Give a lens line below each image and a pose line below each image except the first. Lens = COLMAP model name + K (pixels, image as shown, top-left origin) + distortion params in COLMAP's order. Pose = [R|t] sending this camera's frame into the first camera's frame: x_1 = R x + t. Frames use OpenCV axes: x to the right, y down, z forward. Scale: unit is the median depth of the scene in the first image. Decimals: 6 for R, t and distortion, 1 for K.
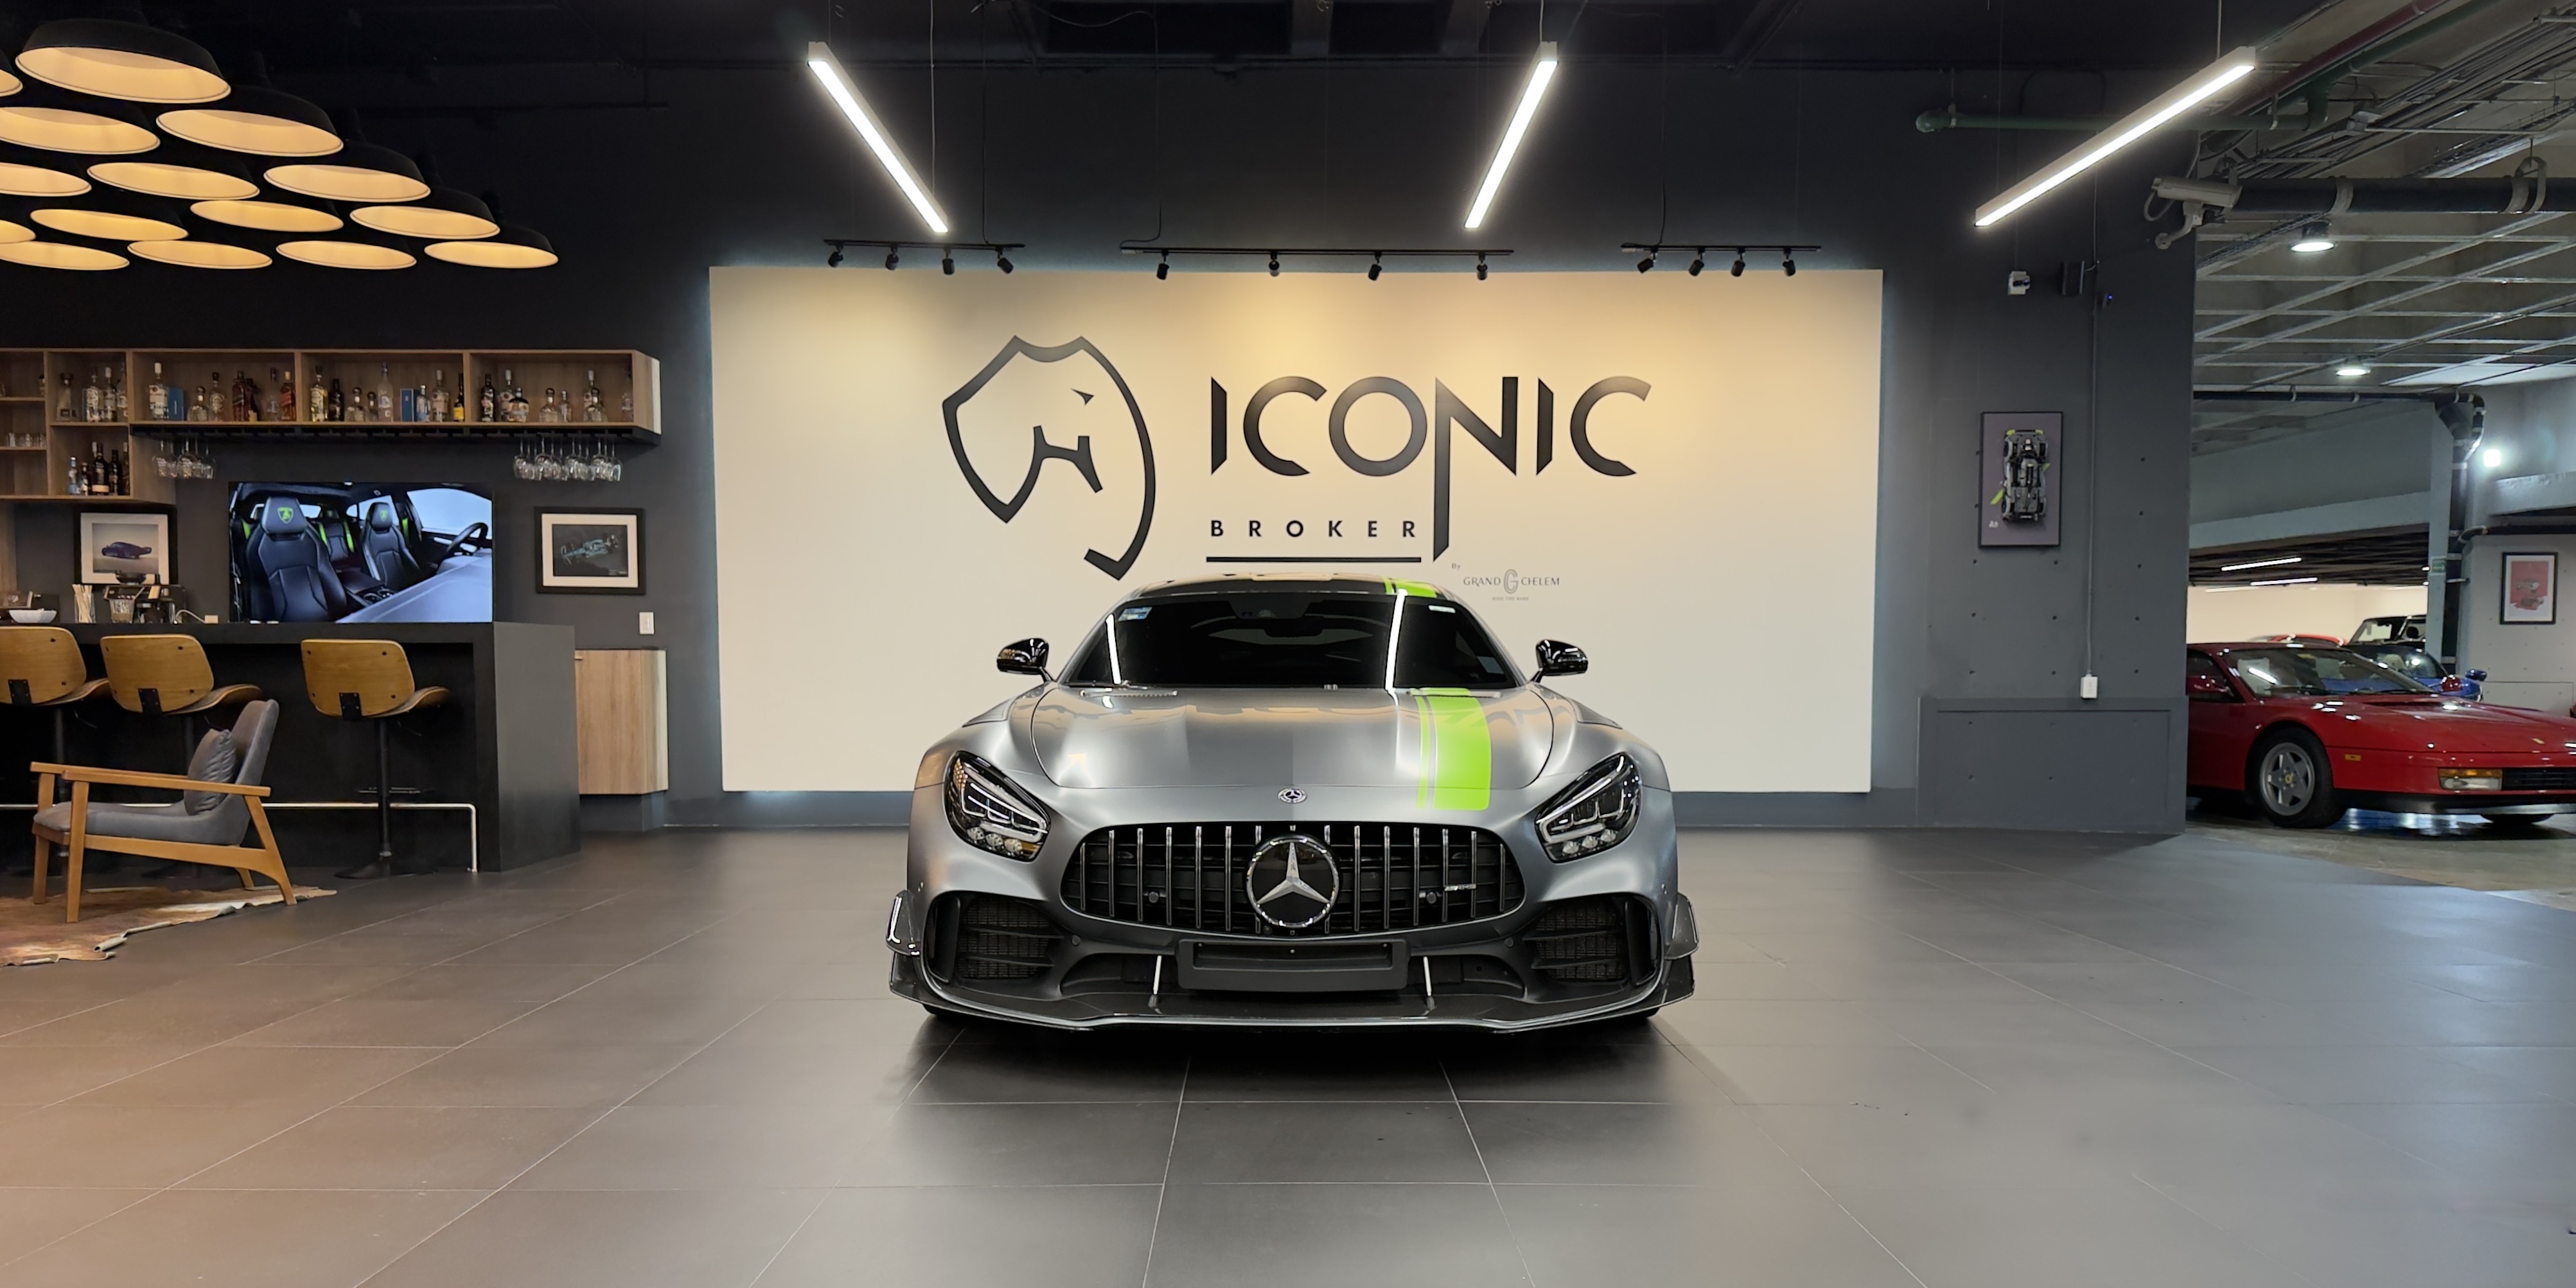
lens RADIAL K [[1926.0, 0, 1367.3], [0, 1926.0, 811.6], [0, 0, 1]] dist [0.101977, -0.188840]
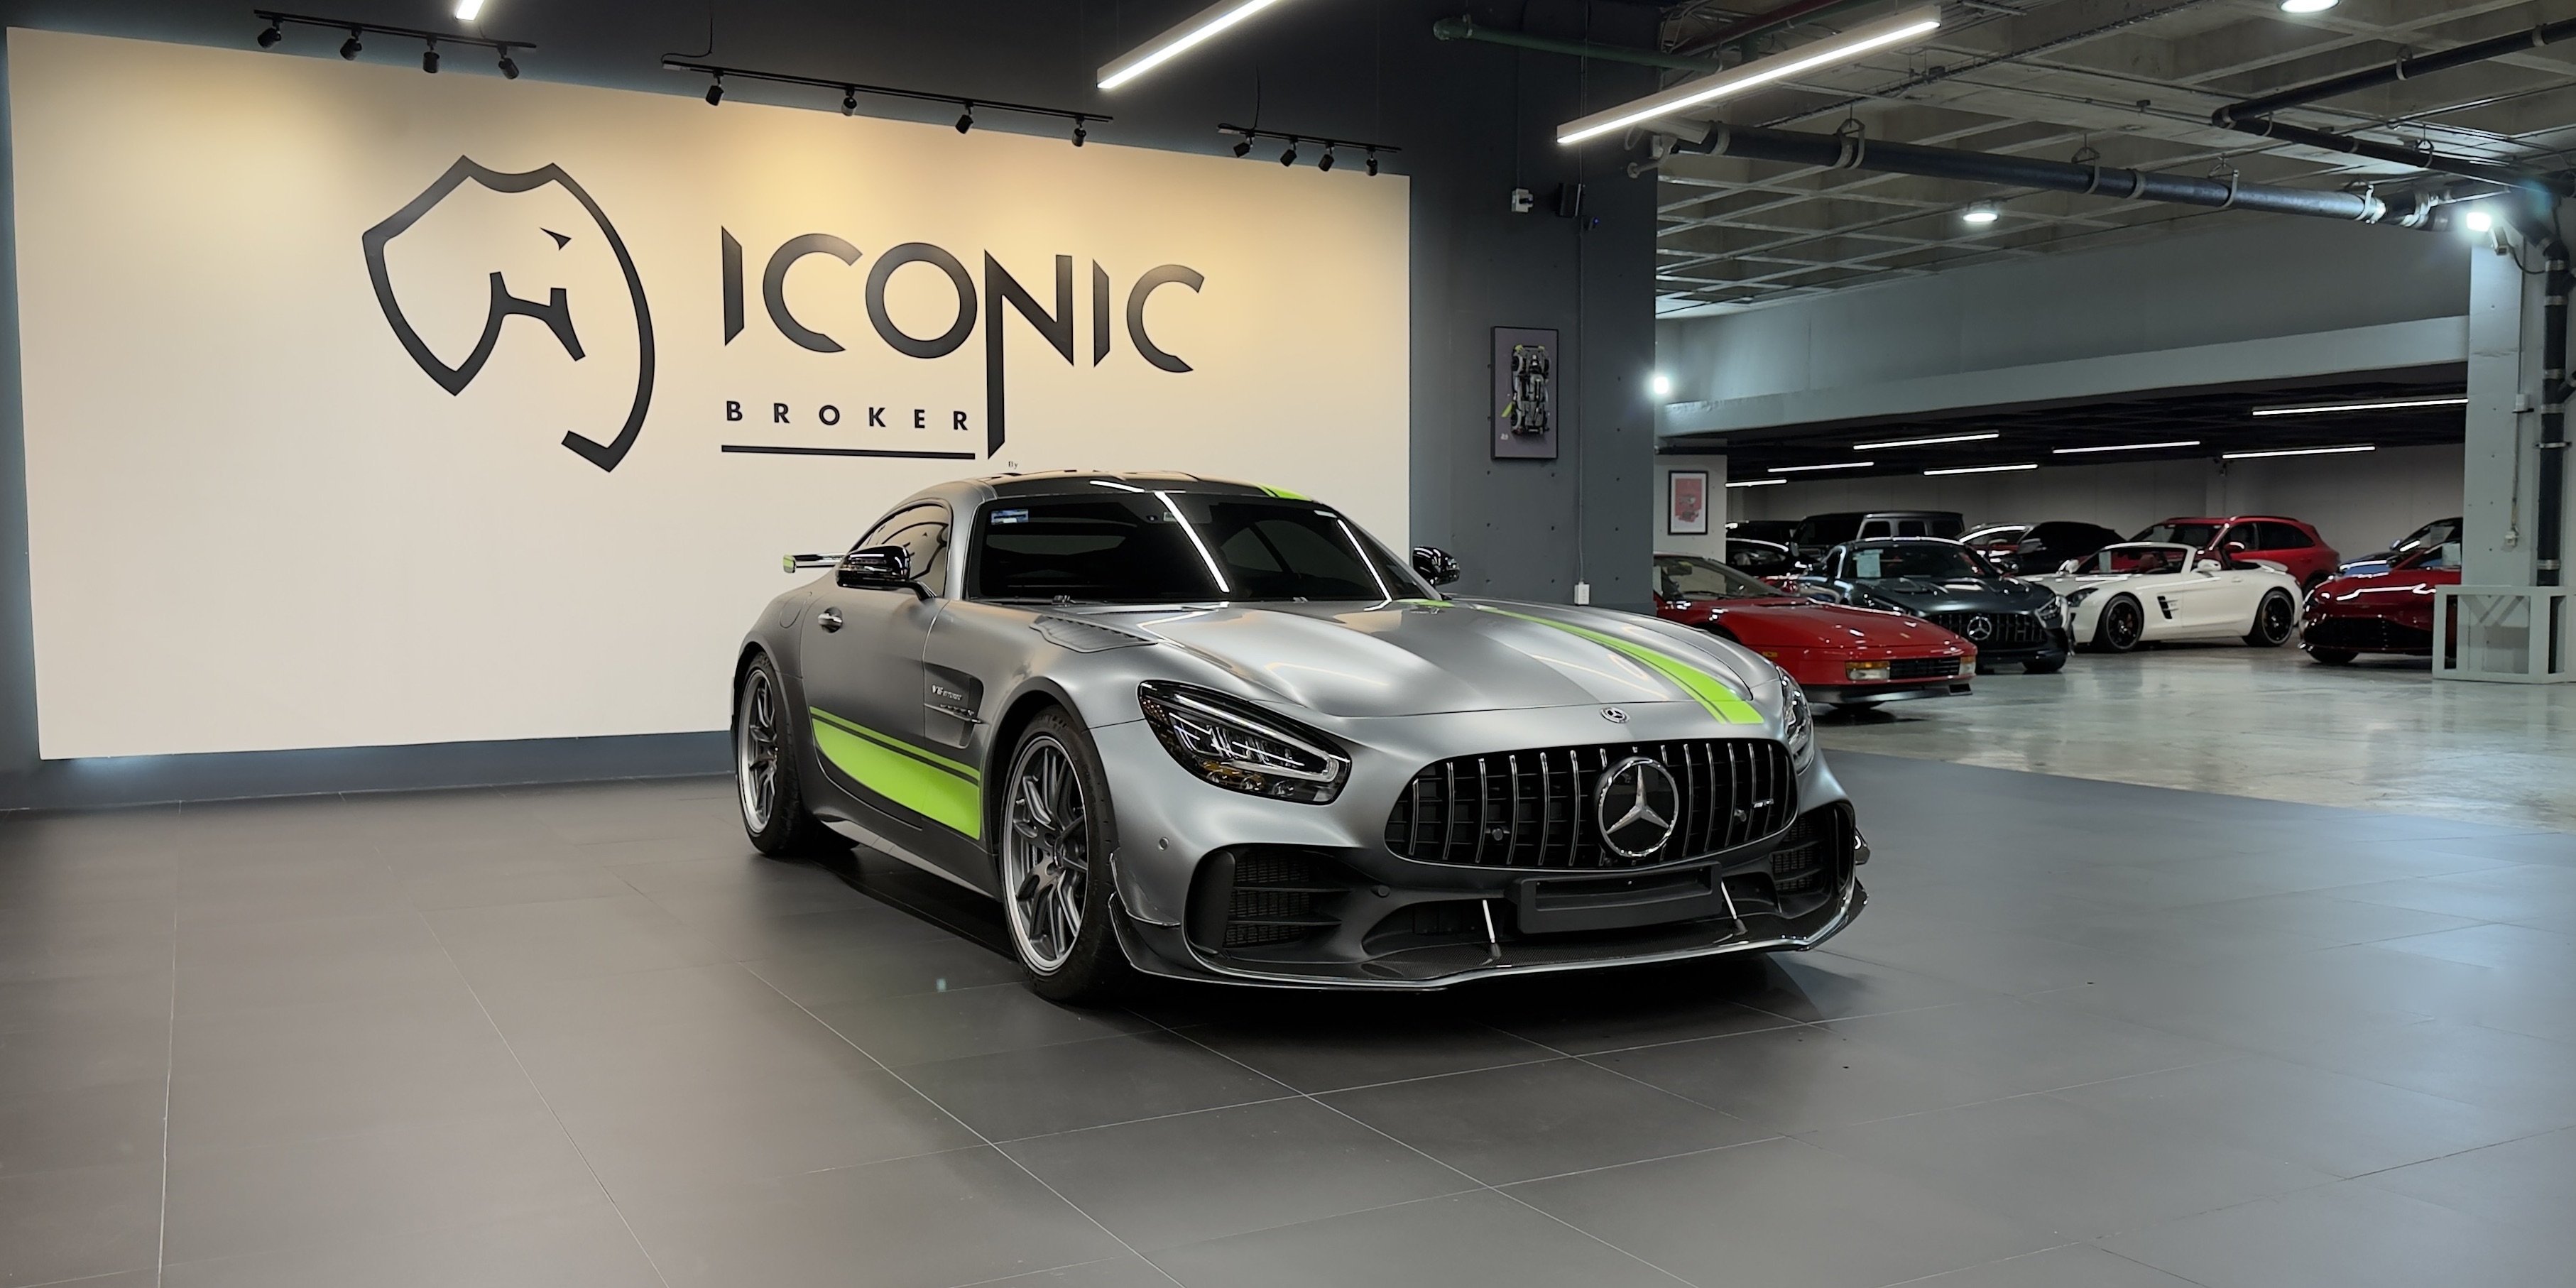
lens RADIAL K [[2047.3, 0, 1416.4], [0, 2047.3, 696.1], [0, 0, 1]] dist [0.269251, -0.505838]
pose [[0.877045, -0.035867, 0.479068, -0.264275], [0.044171, 0.999006, -0.006072, -0.006903], [-0.478374, 0.026486, 0.877757, 0.078759]]
